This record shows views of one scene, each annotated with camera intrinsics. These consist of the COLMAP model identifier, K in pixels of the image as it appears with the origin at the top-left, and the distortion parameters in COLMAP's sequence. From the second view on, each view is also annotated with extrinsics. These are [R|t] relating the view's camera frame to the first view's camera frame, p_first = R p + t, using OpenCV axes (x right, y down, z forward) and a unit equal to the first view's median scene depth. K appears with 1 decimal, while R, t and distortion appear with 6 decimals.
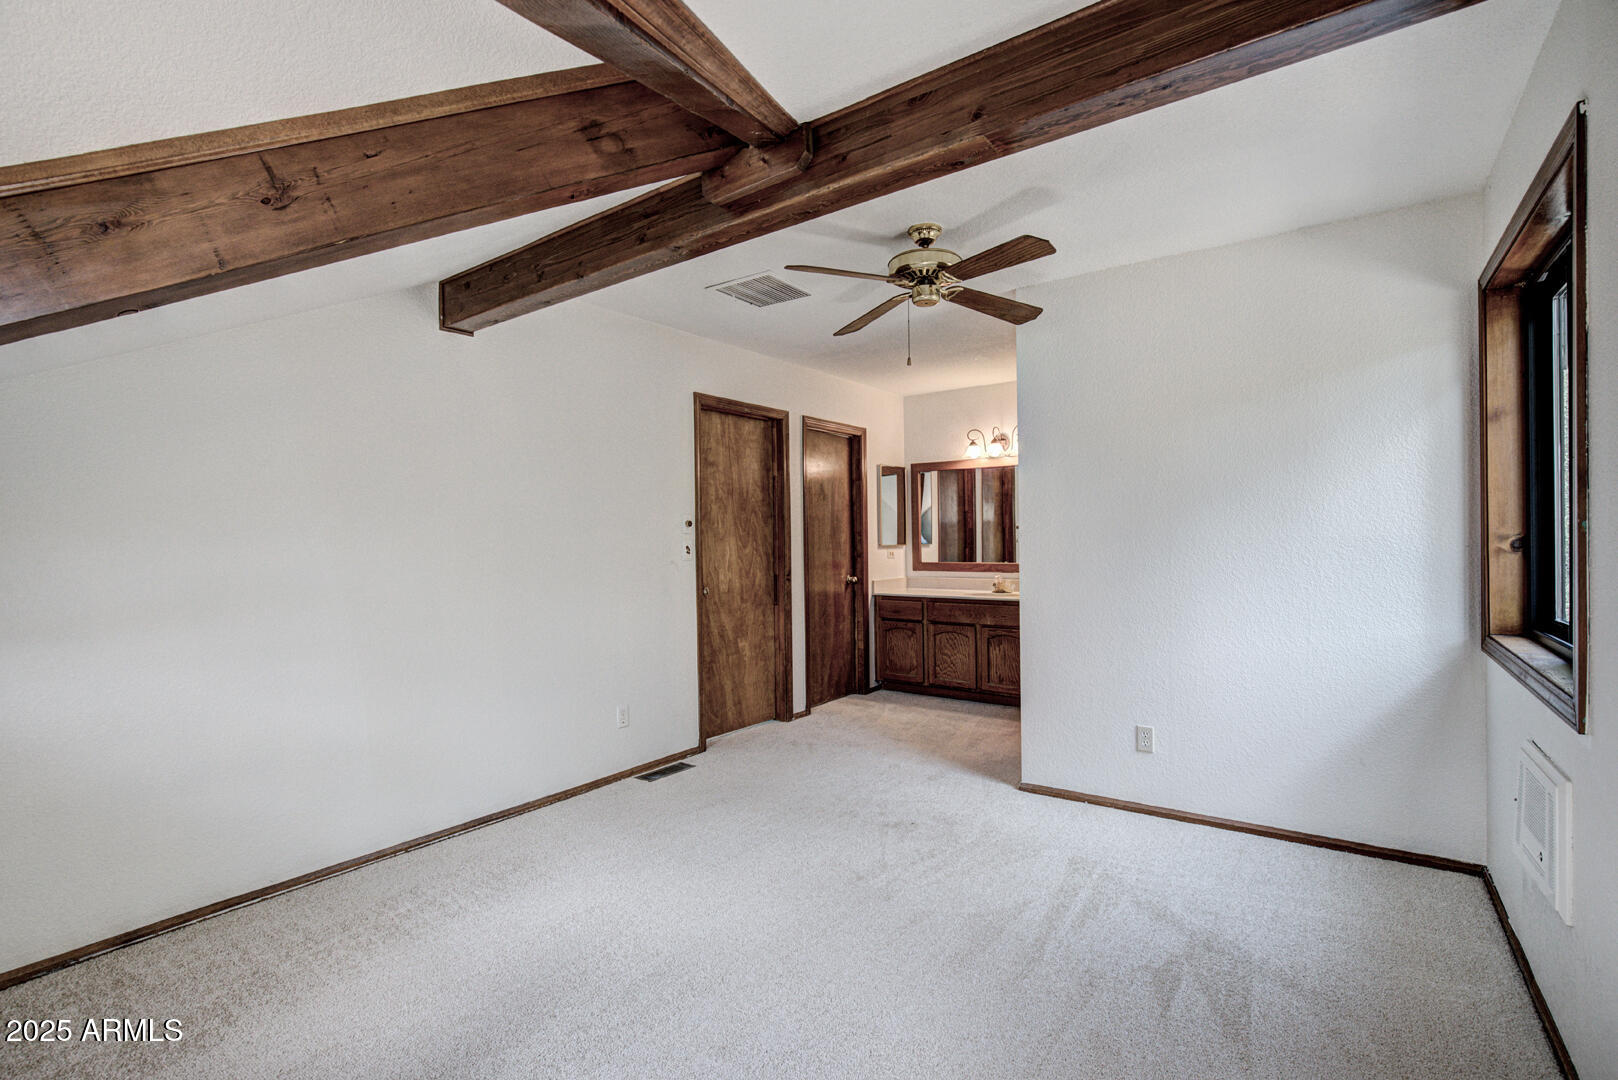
lens RADIAL K [[725.7, 0, 812.3], [0, 725.7, 540.8], [0, 0, 1]] dist [-0.006073, -0.000286]
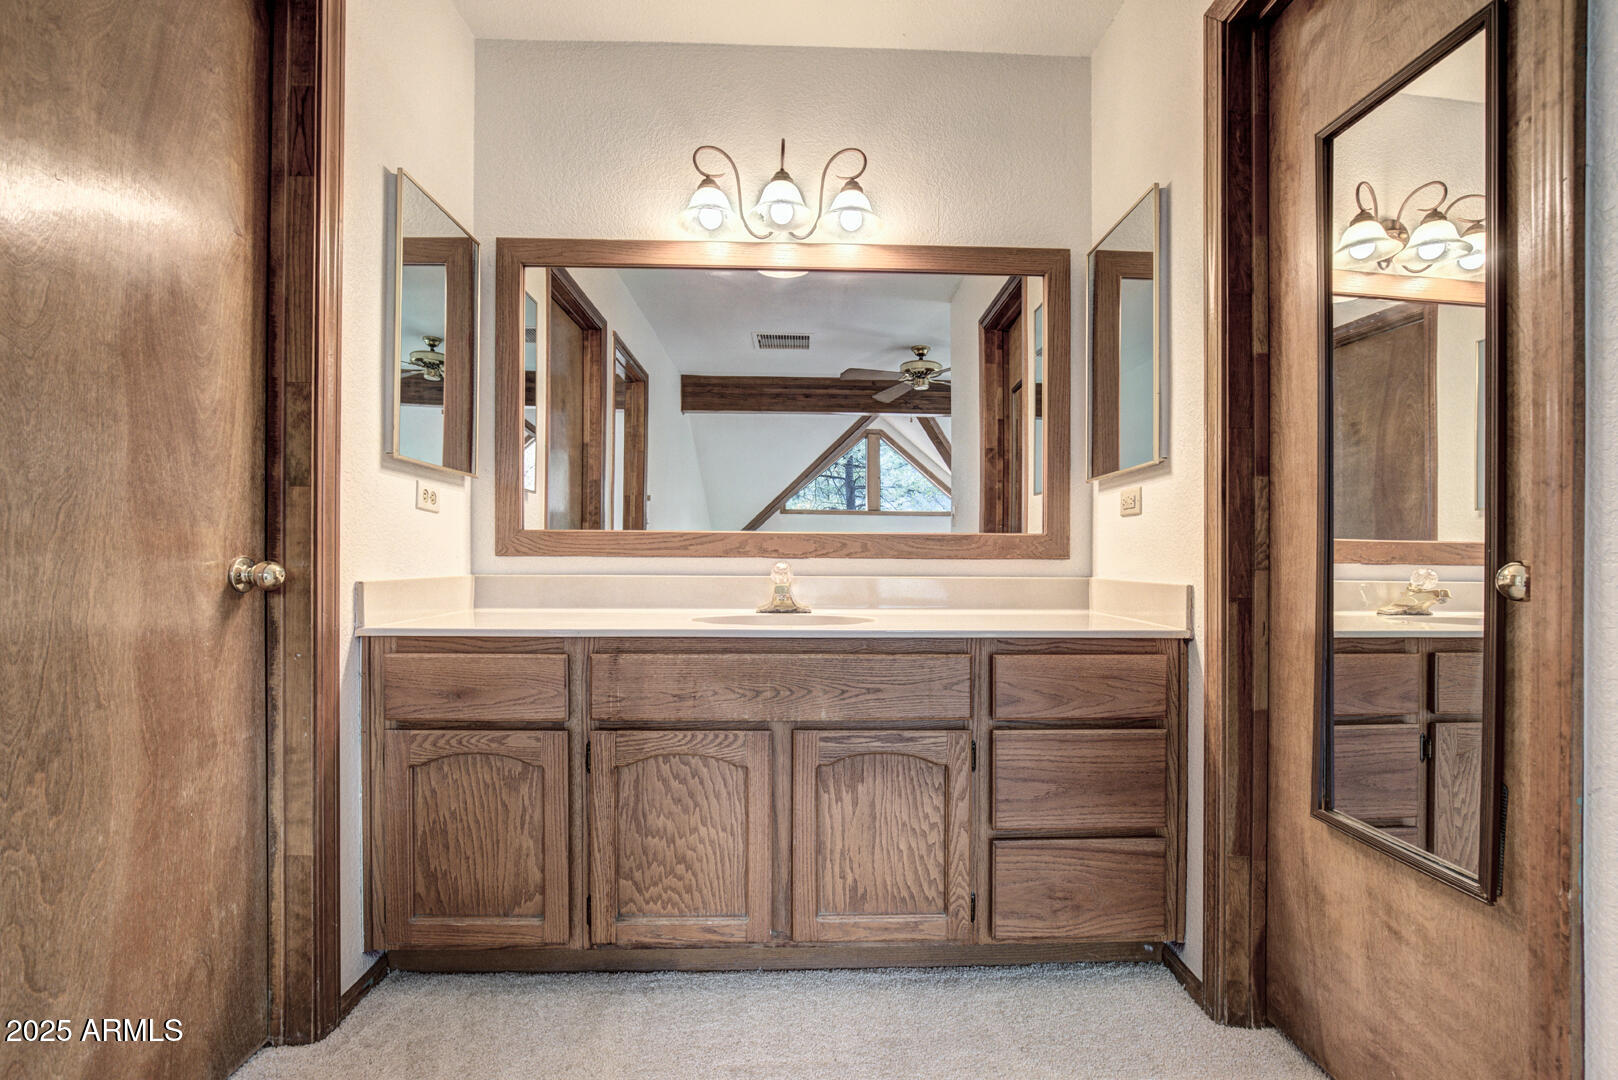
lens RADIAL K [[725.7, 0, 815.7], [0, 725.7, 549.9], [0, 0, 1]] dist [-0.006073, -0.000286]
pose [[0.788496, 0.017942, 0.614778, 0.052797], [-0.012177, 0.999834, -0.013563, 0.045623], [-0.614919, 0.003208, 0.788583, 0.700462]]
